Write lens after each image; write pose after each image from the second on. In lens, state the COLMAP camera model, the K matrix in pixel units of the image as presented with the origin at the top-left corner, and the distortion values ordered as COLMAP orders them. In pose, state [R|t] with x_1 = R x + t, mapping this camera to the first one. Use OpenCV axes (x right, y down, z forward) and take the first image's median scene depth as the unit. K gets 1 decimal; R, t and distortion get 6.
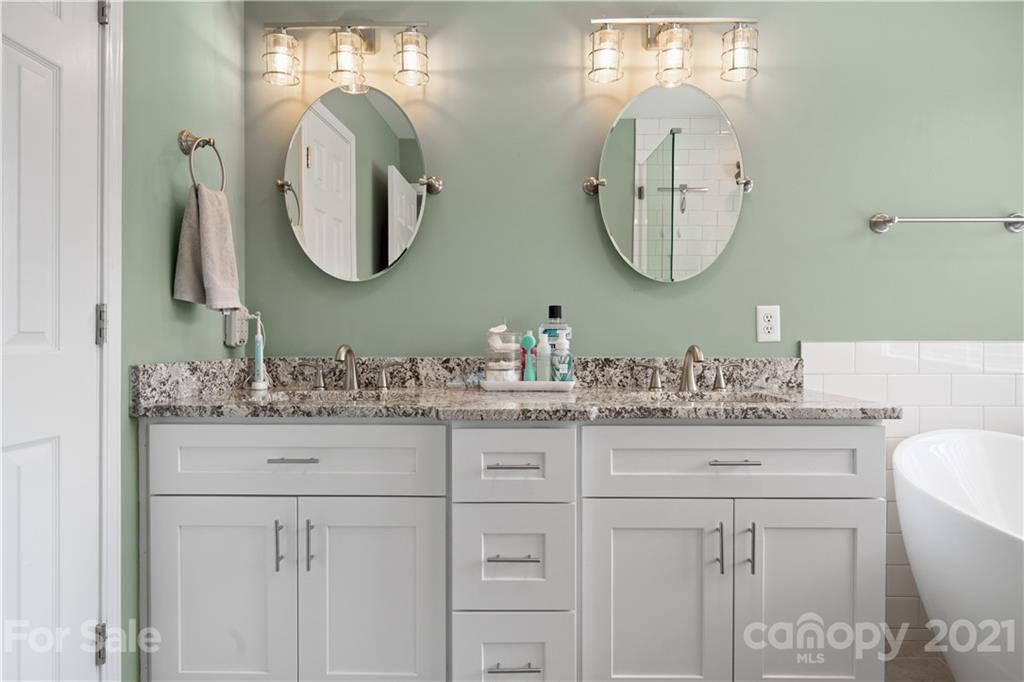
lens RADIAL K [[590.9, 0, 517.9], [0, 590.9, 341.4], [0, 0, 1]] dist [0.000291, -0.002560]
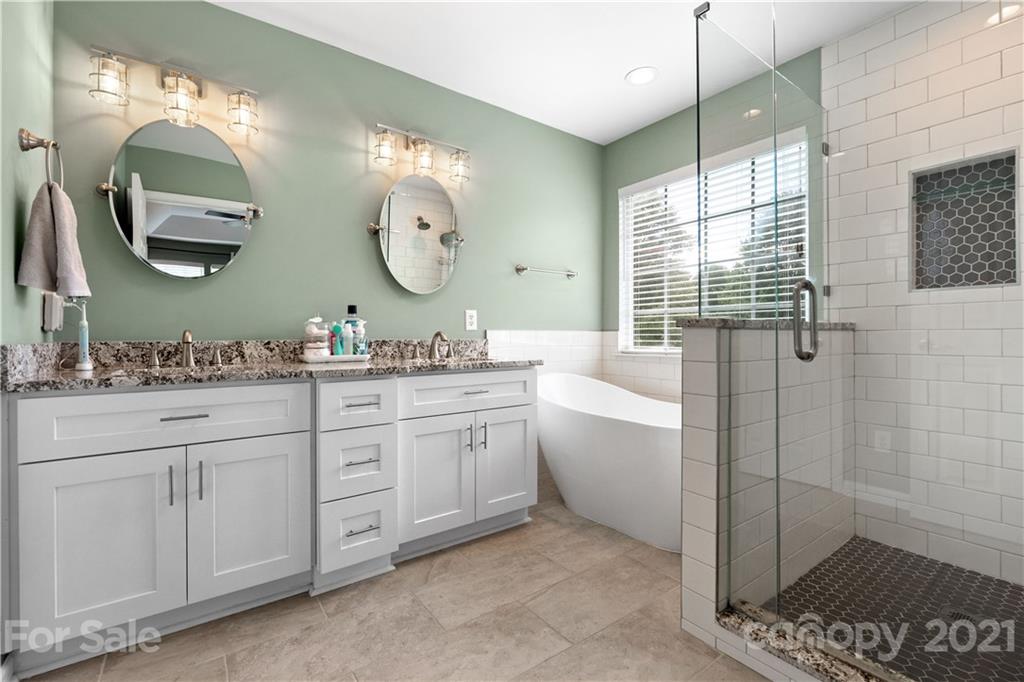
lens RADIAL K [[442.1, 0, 507.9], [0, 442.1, 337.1], [0, 0, 1]] dist [-0.000564, -0.000278]
pose [[0.803842, -0.003535, 0.594833, -0.298828], [0.004336, 0.999991, 0.000082, 0.023009], [-0.594827, 0.002513, 0.803850, -0.150793]]
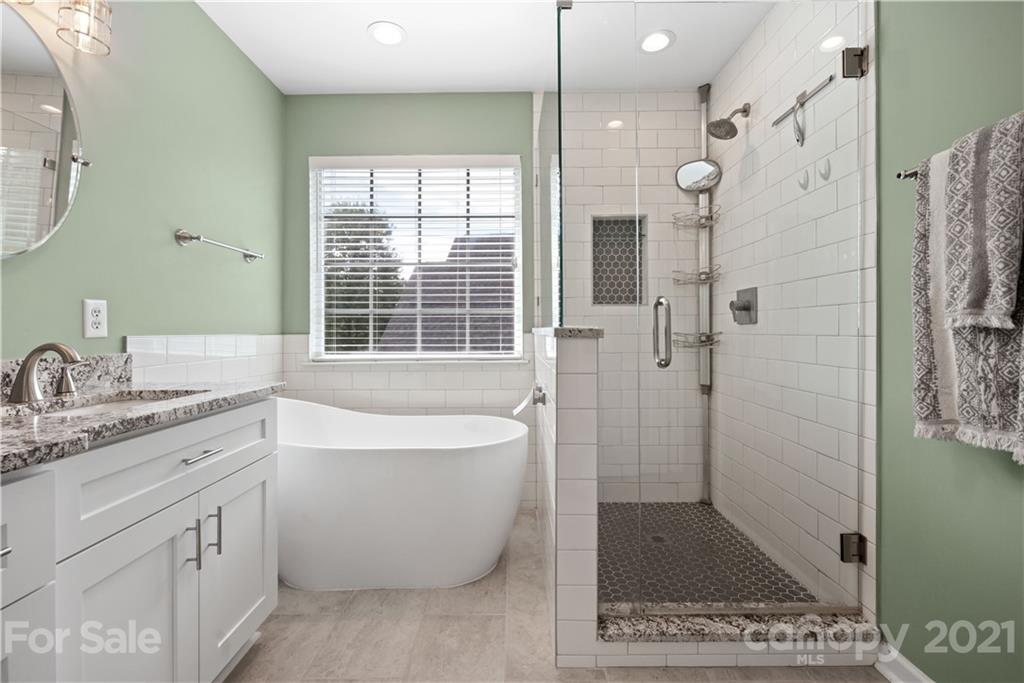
lens RADIAL K [[442.1, 0, 506.5], [0, 442.1, 331.2], [0, 0, 1]] dist [-0.000564, -0.000278]
pose [[-0.000300, -0.001910, 0.999998, -0.301166], [0.010134, 0.999947, 0.001913, -0.004297], [-0.999949, 0.010134, -0.000281, 0.359256]]
